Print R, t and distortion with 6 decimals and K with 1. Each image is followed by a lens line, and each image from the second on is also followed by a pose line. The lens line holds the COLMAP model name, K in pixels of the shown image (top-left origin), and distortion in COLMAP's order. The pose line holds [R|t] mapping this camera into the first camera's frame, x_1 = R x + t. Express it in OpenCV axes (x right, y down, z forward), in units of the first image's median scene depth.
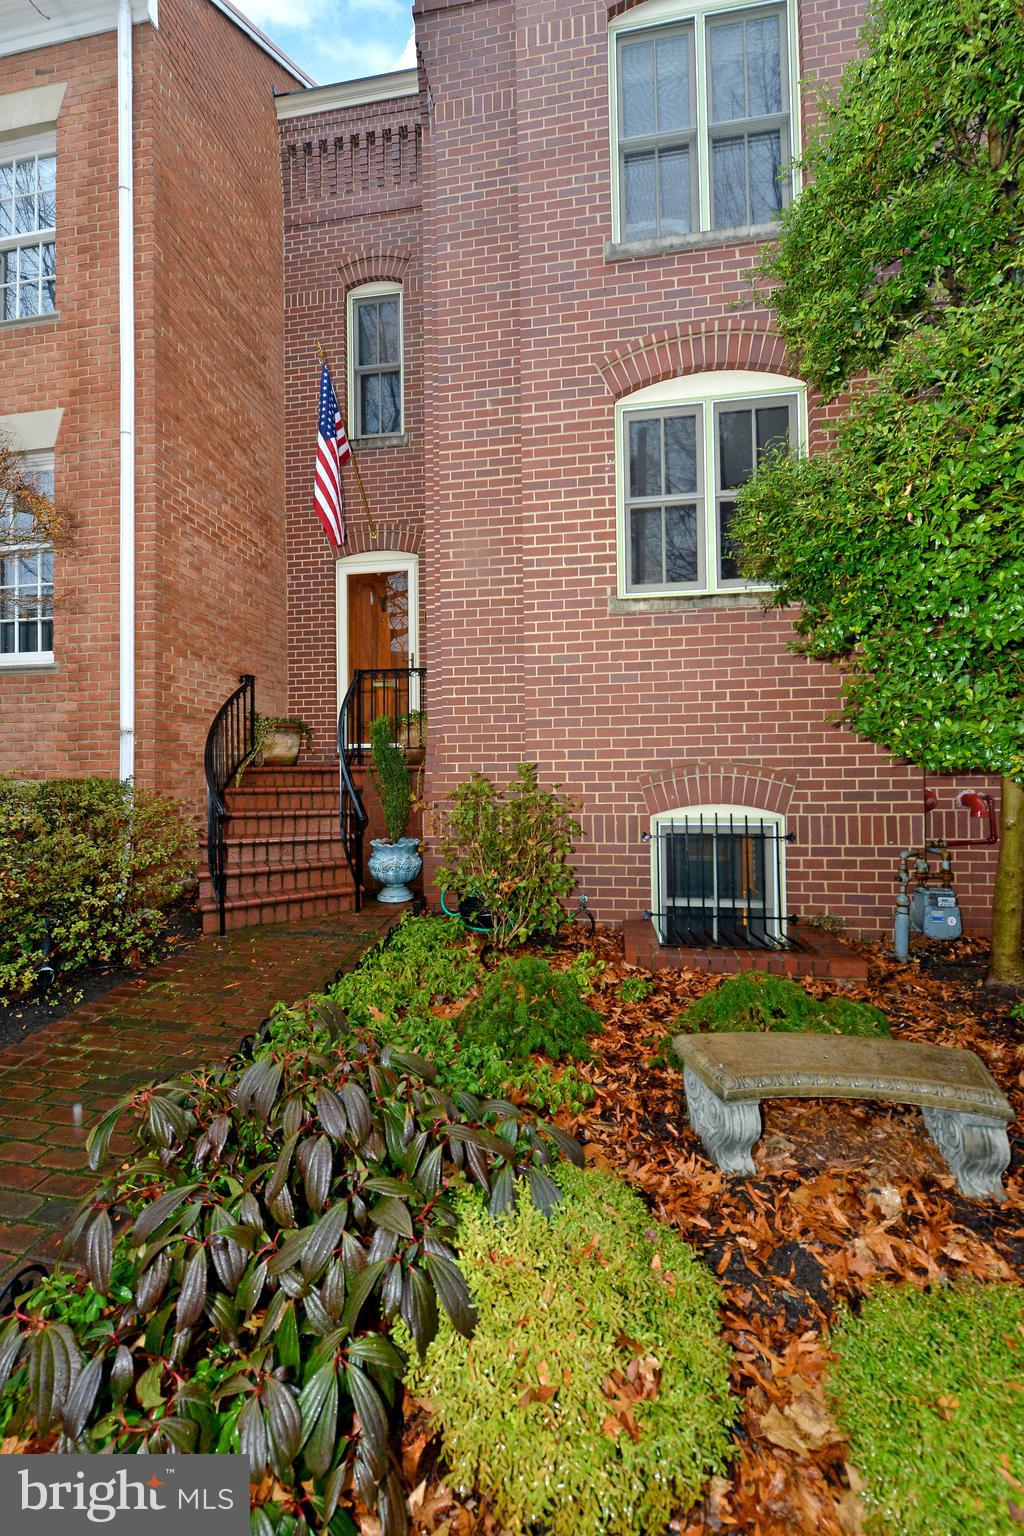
lens RADIAL K [[595.5, 0, 515.1], [0, 595.5, 759.6], [0, 0, 1]] dist [-0.007155, -0.000482]
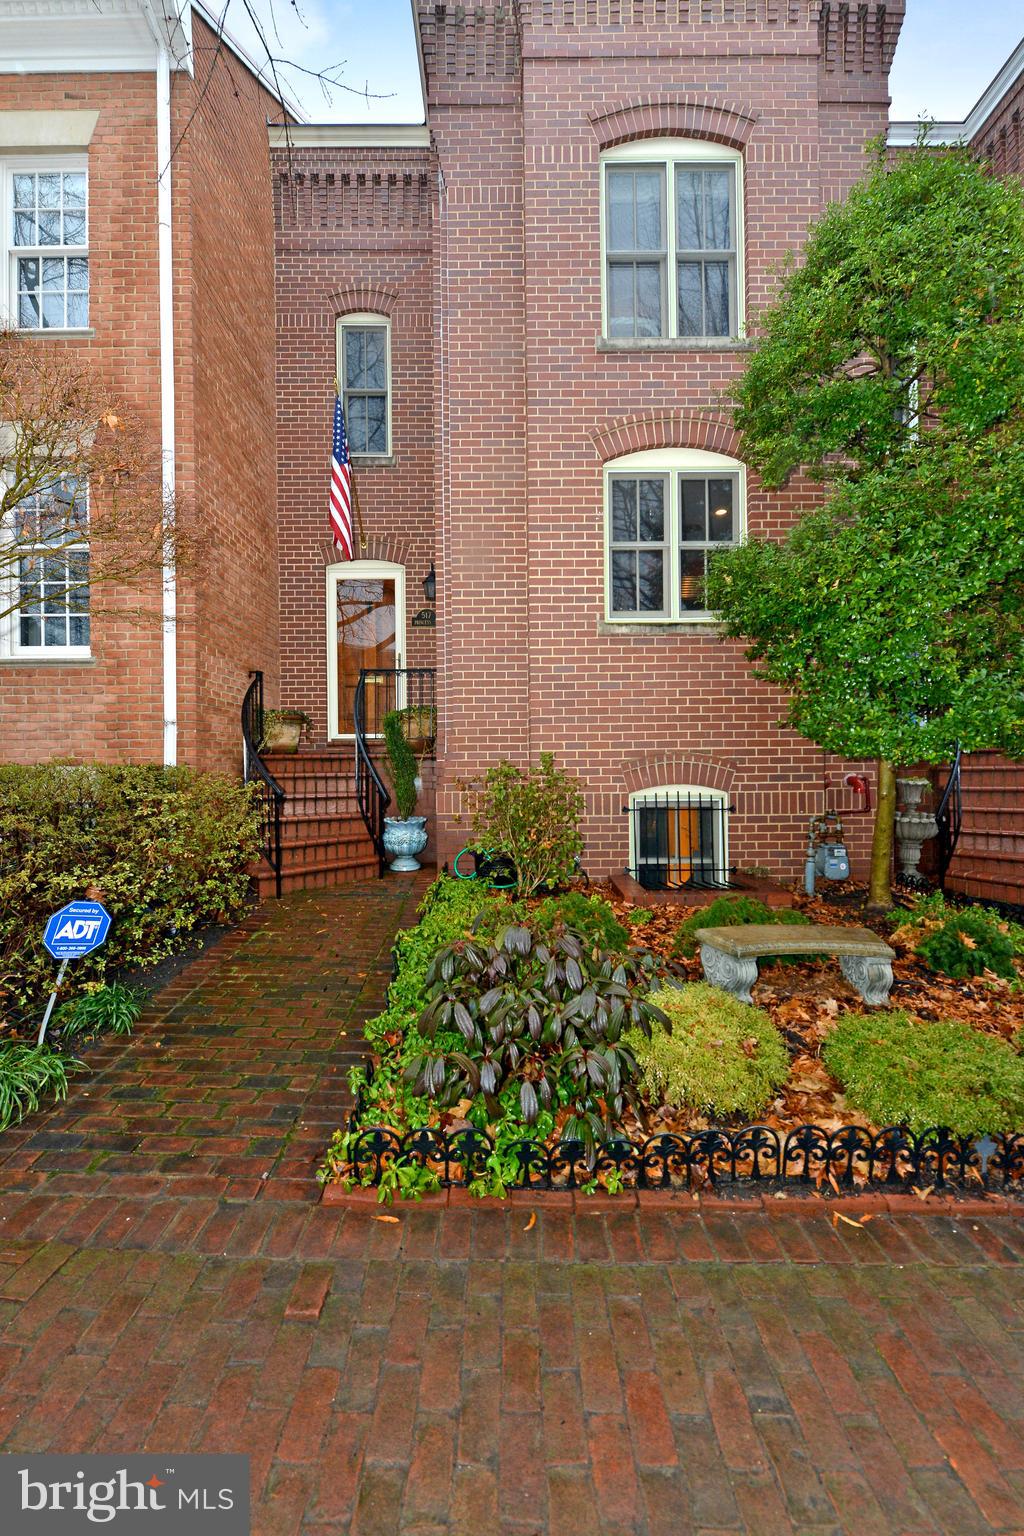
lens RADIAL K [[595.5, 0, 510.1], [0, 595.5, 756.9], [0, 0, 1]] dist [-0.007155, -0.000482]
pose [[0.987121, 0.002638, 0.159956, -0.202989], [-0.004893, 0.999894, 0.013705, -0.001328], [-0.159903, -0.014311, 0.987029, -0.195963]]
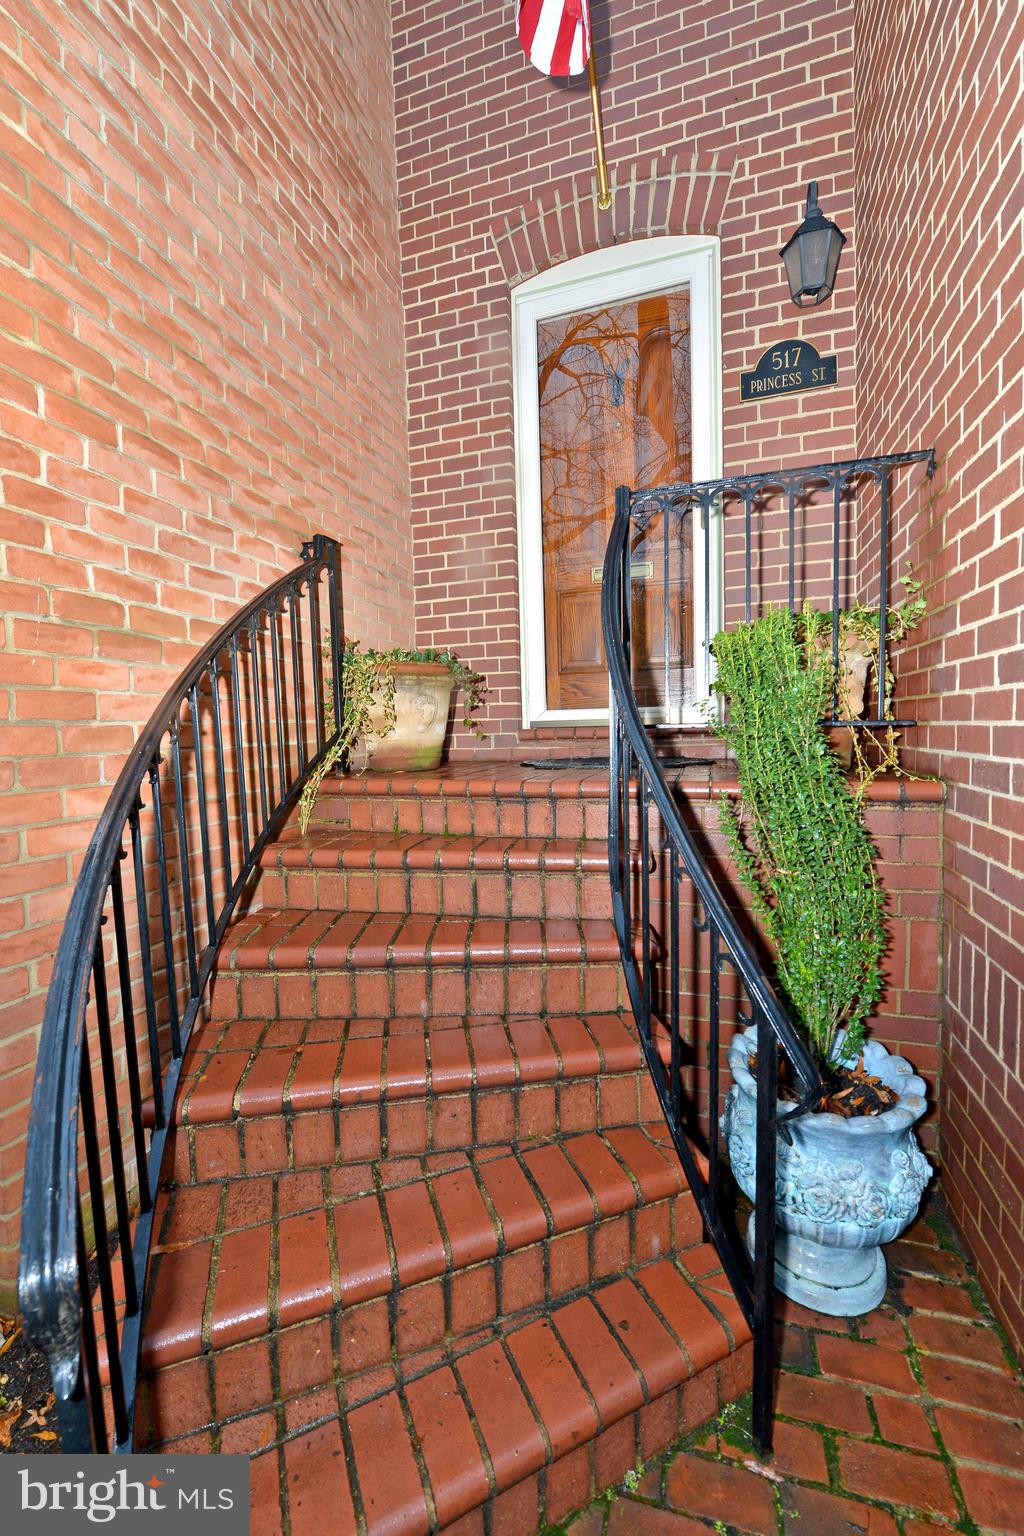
lens RADIAL K [[595.5, 0, 518.8], [0, 595.5, 762.4], [0, 0, 1]] dist [-0.007155, -0.000482]
pose [[0.985819, -0.002915, -0.167787, -0.319899], [0.016133, 0.996864, 0.077468, -0.031465], [0.167035, -0.079076, 0.982775, 0.781131]]
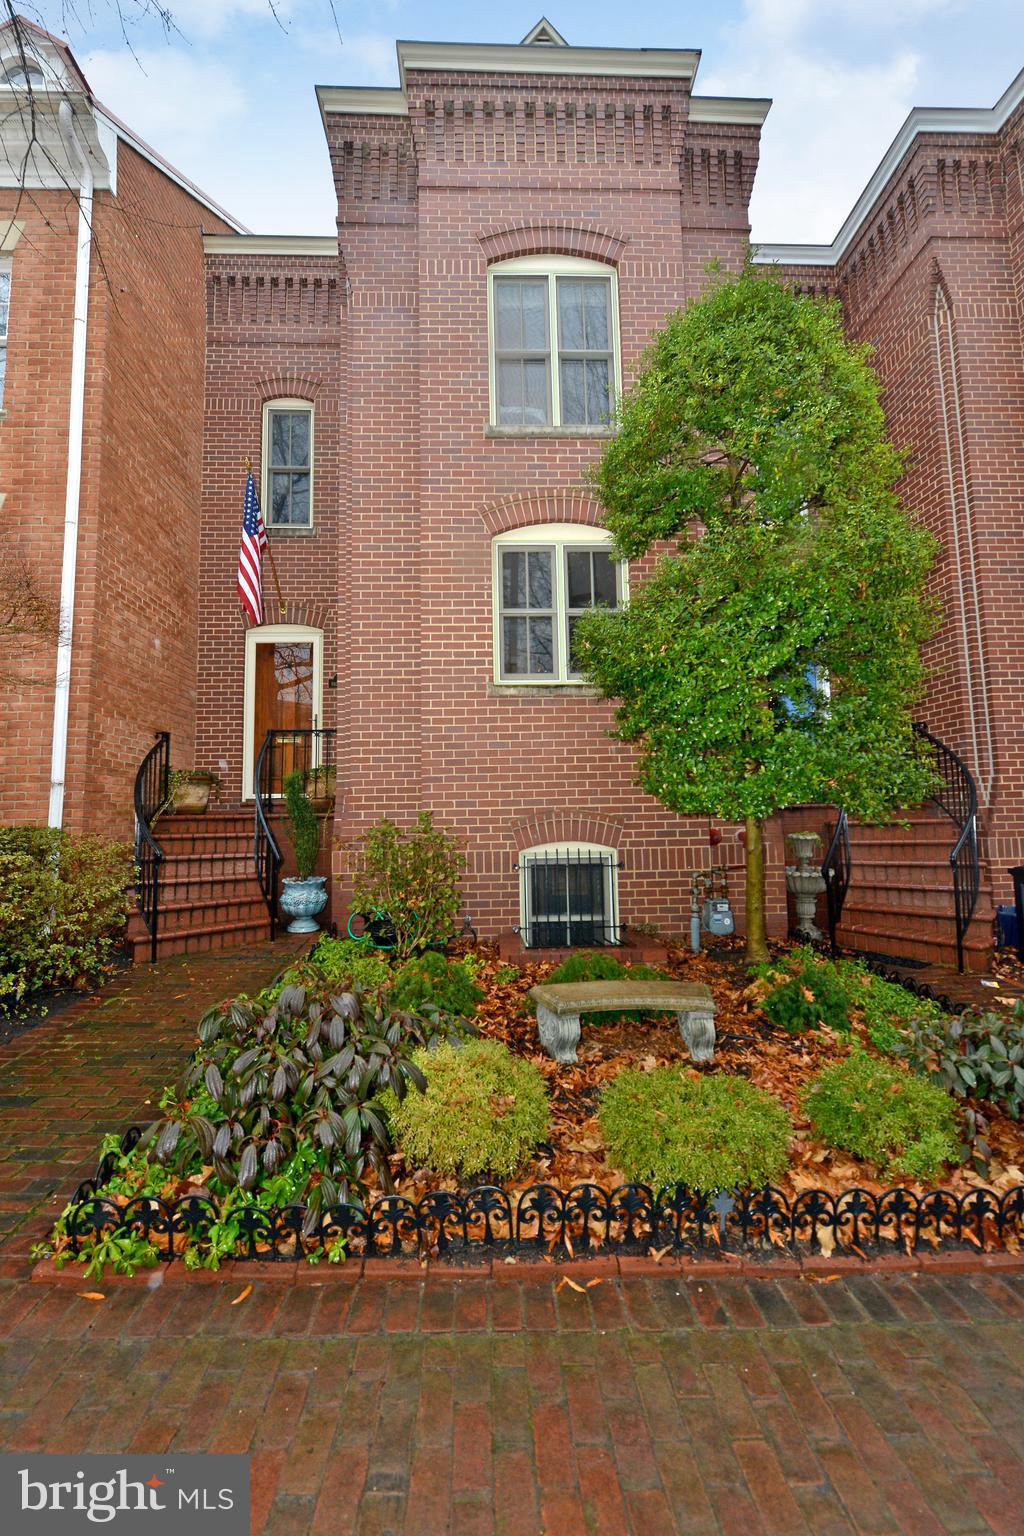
lens RADIAL K [[595.5, 0, 507.7], [0, 595.5, 760.3], [0, 0, 1]] dist [-0.007155, -0.000482]
pose [[0.981291, 0.012120, 0.192149, -0.042584], [0.003118, 0.996885, -0.078802, -0.001130], [-0.192506, 0.077927, 0.978197, -0.244799]]
